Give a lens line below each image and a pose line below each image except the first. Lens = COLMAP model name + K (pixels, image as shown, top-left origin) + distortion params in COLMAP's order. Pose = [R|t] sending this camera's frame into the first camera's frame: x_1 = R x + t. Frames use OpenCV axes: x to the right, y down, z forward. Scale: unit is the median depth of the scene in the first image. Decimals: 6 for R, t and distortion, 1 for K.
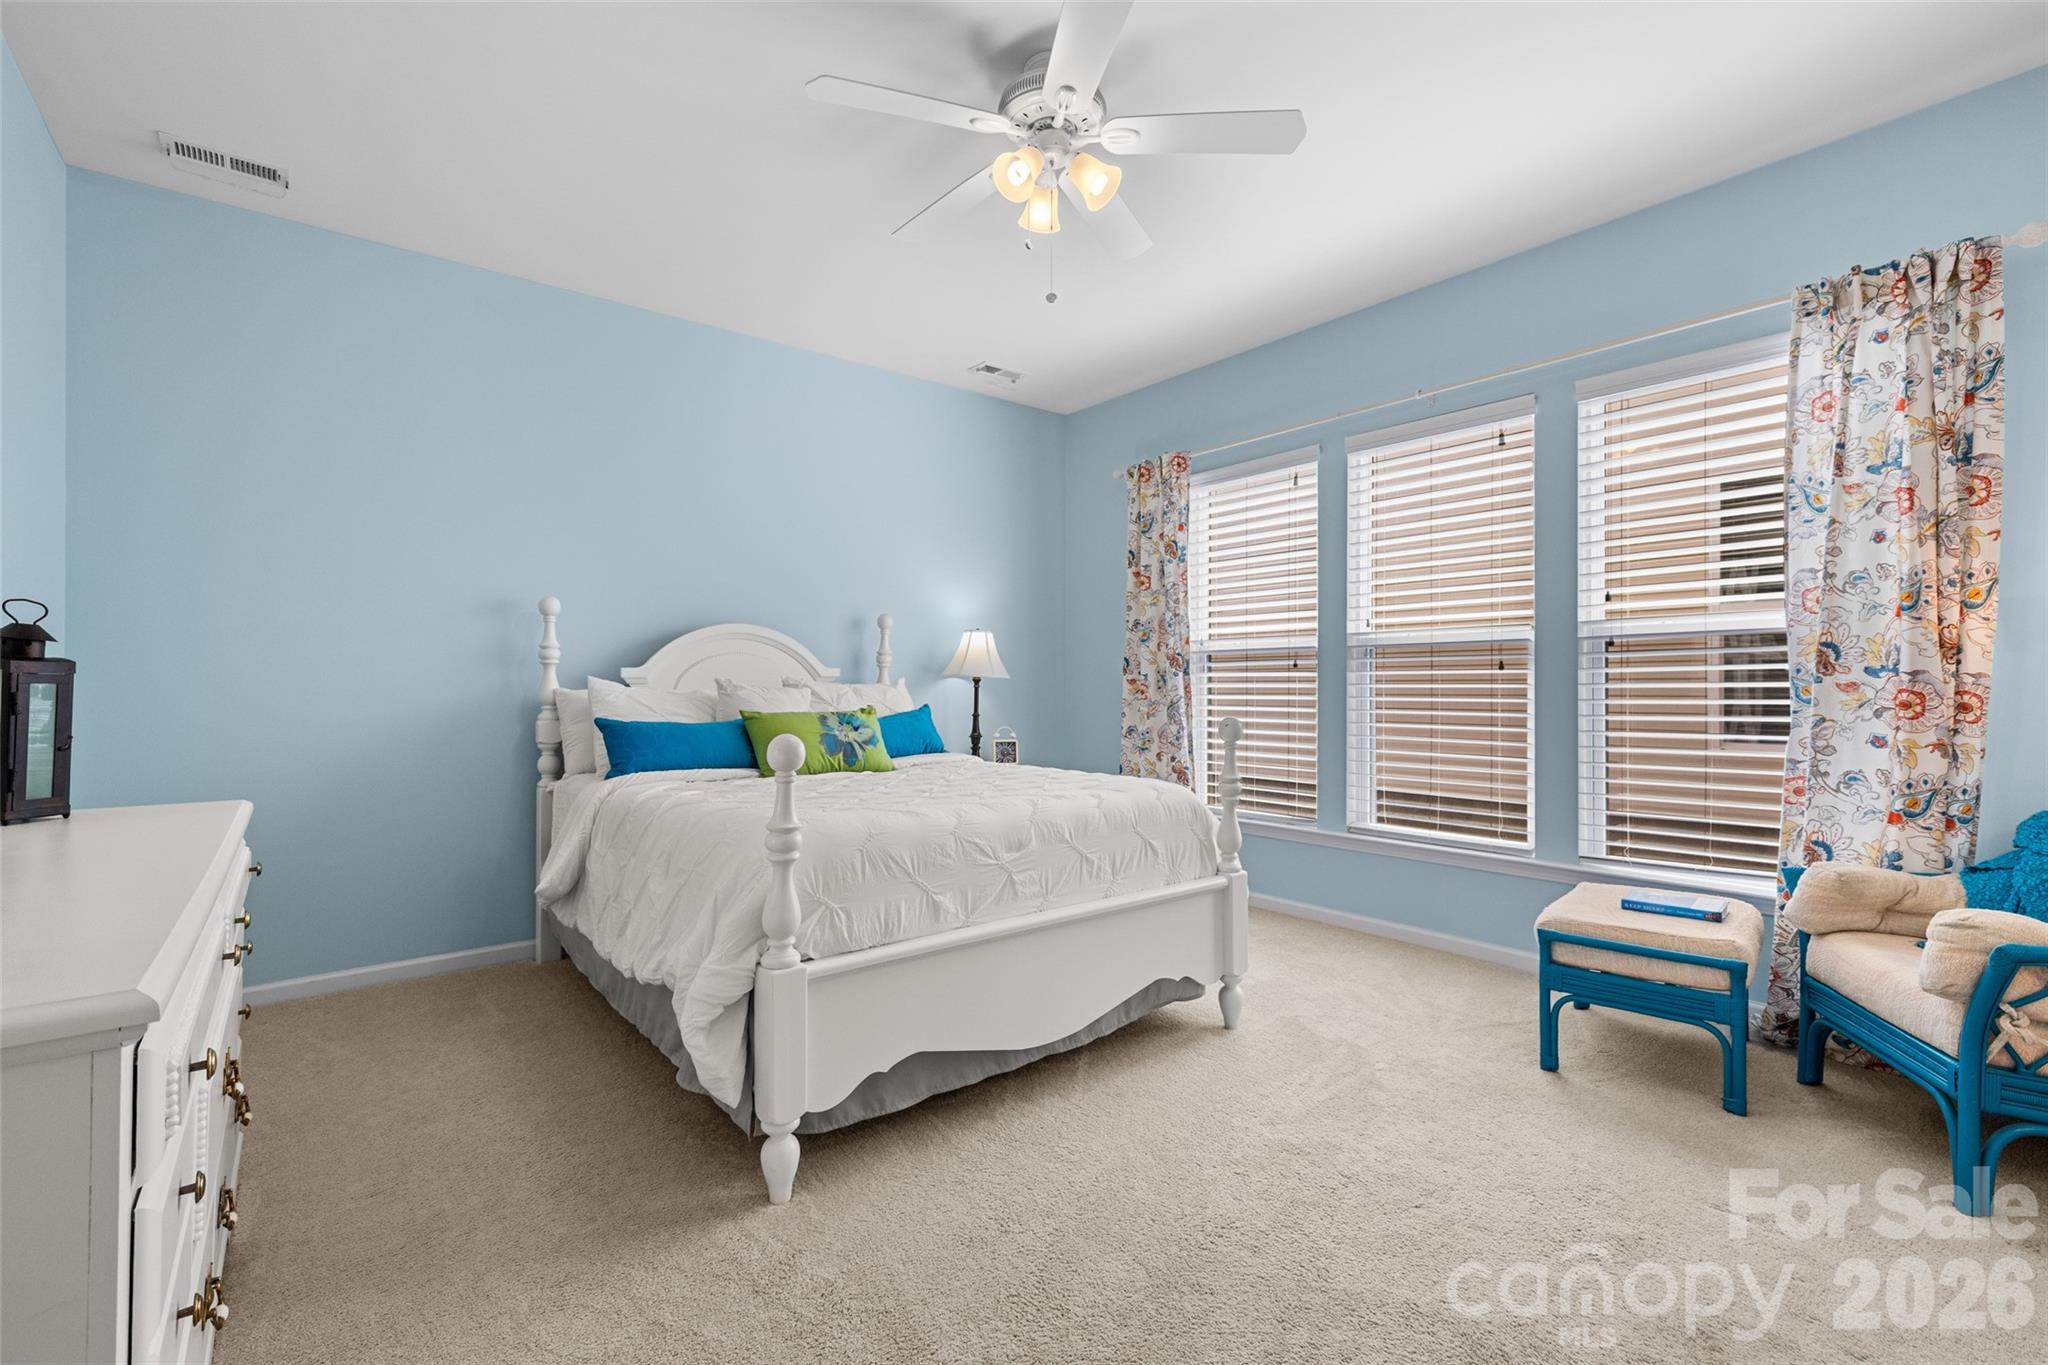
lens RADIAL K [[891.2, 0, 1035.0], [0, 891.2, 686.0], [0, 0, 1]] dist [0.004441, -0.000153]
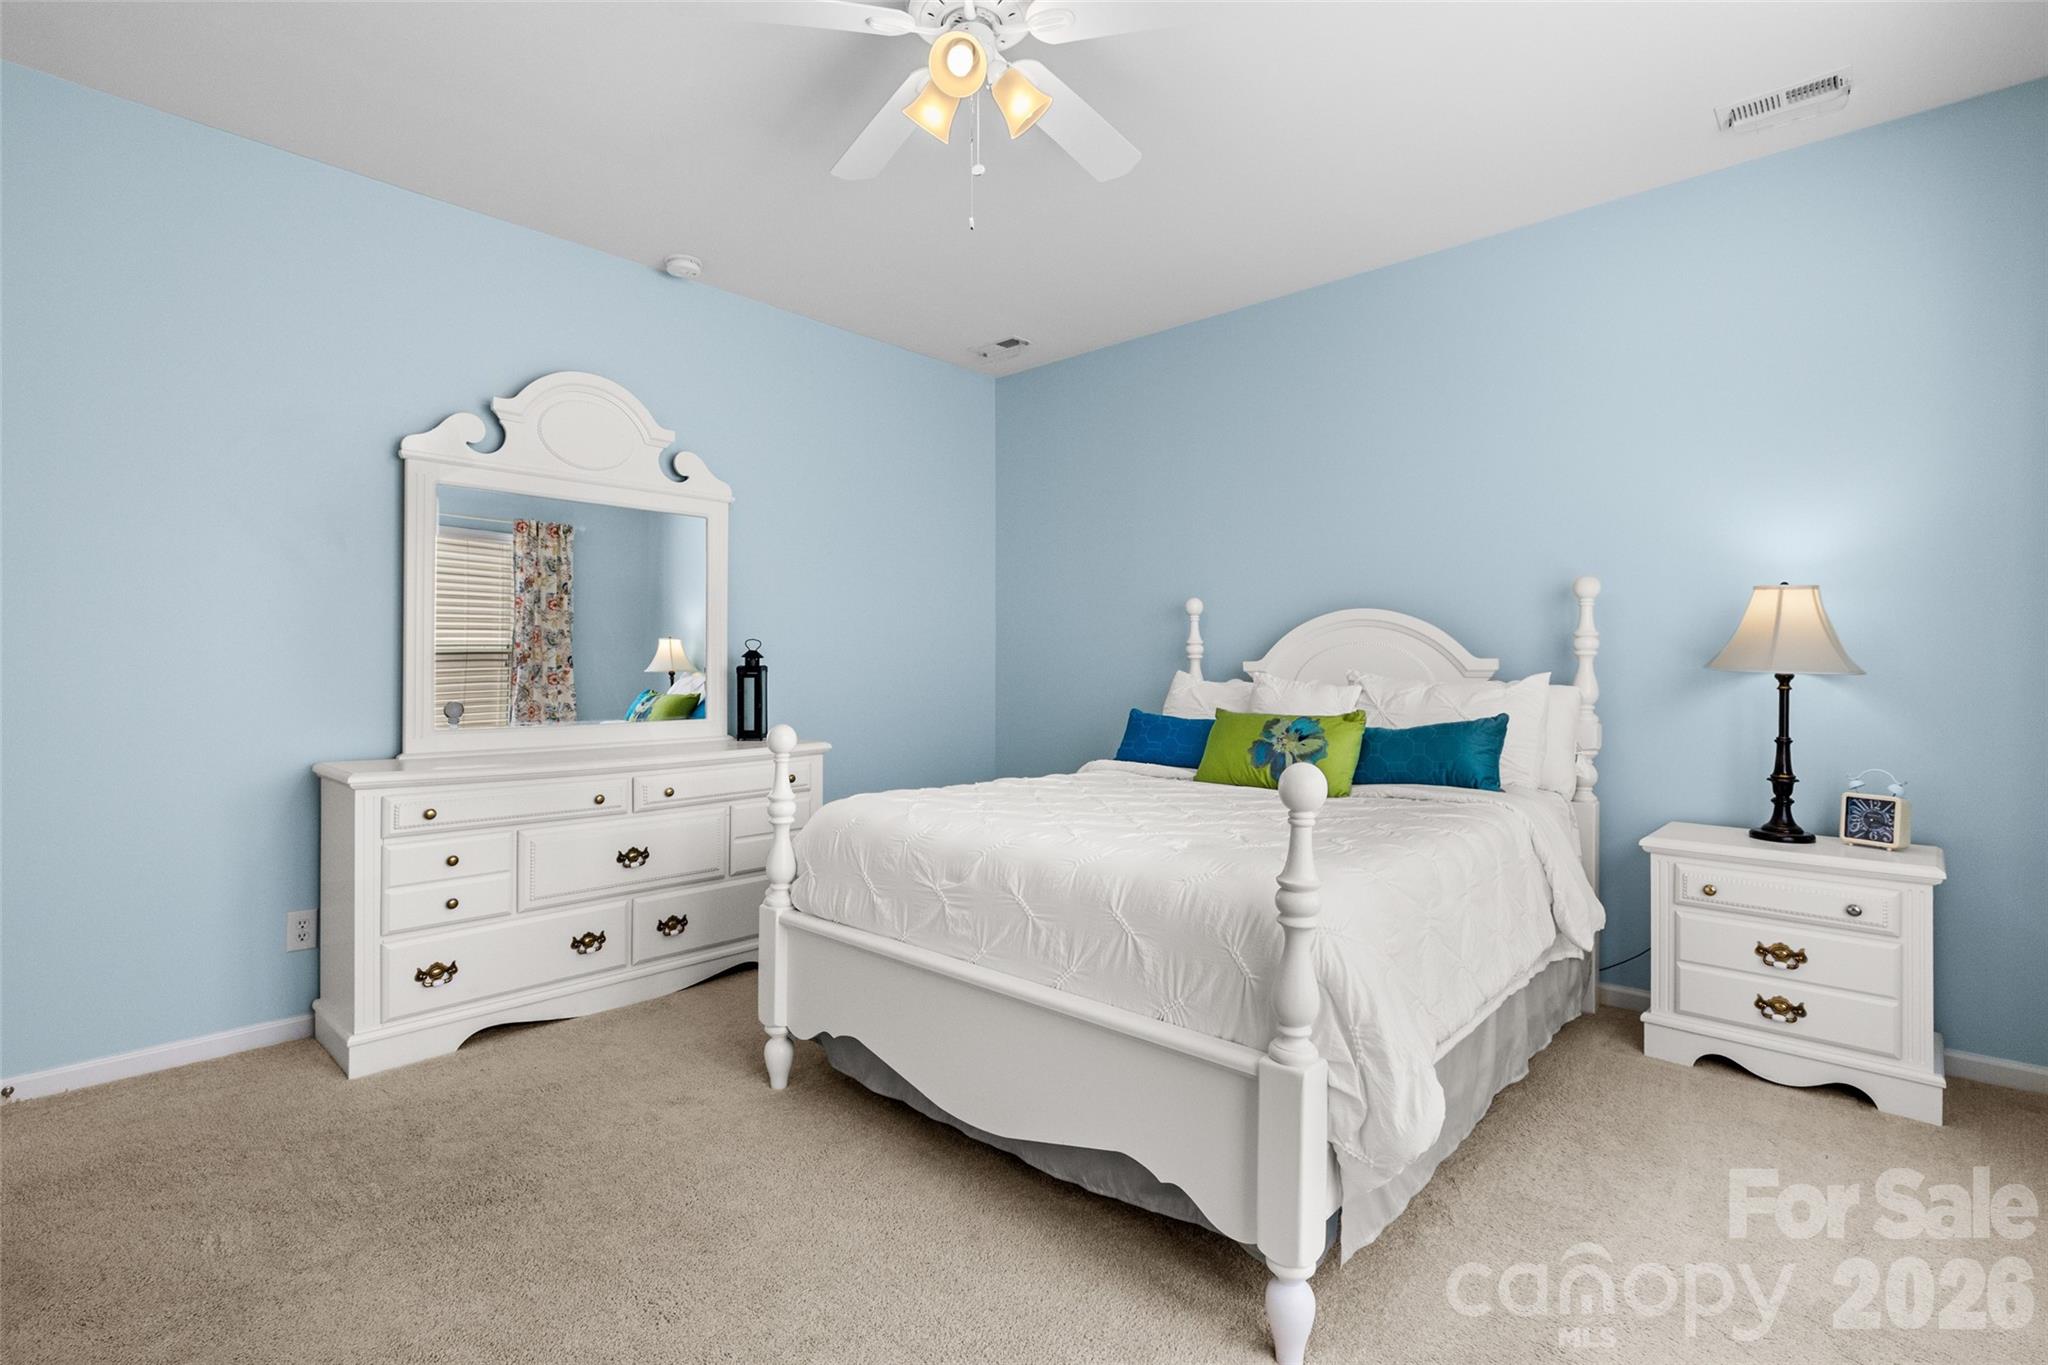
lens RADIAL K [[964.3, 0, 1032.7], [0, 964.3, 666.9], [0, 0, 1]] dist [-0.005379, -0.000724]
pose [[0.142081, 0.003009, -0.989850, 0.614684], [-0.002974, 0.999992, 0.002613, -0.017615], [0.989851, 0.002572, 0.142089, 0.631566]]
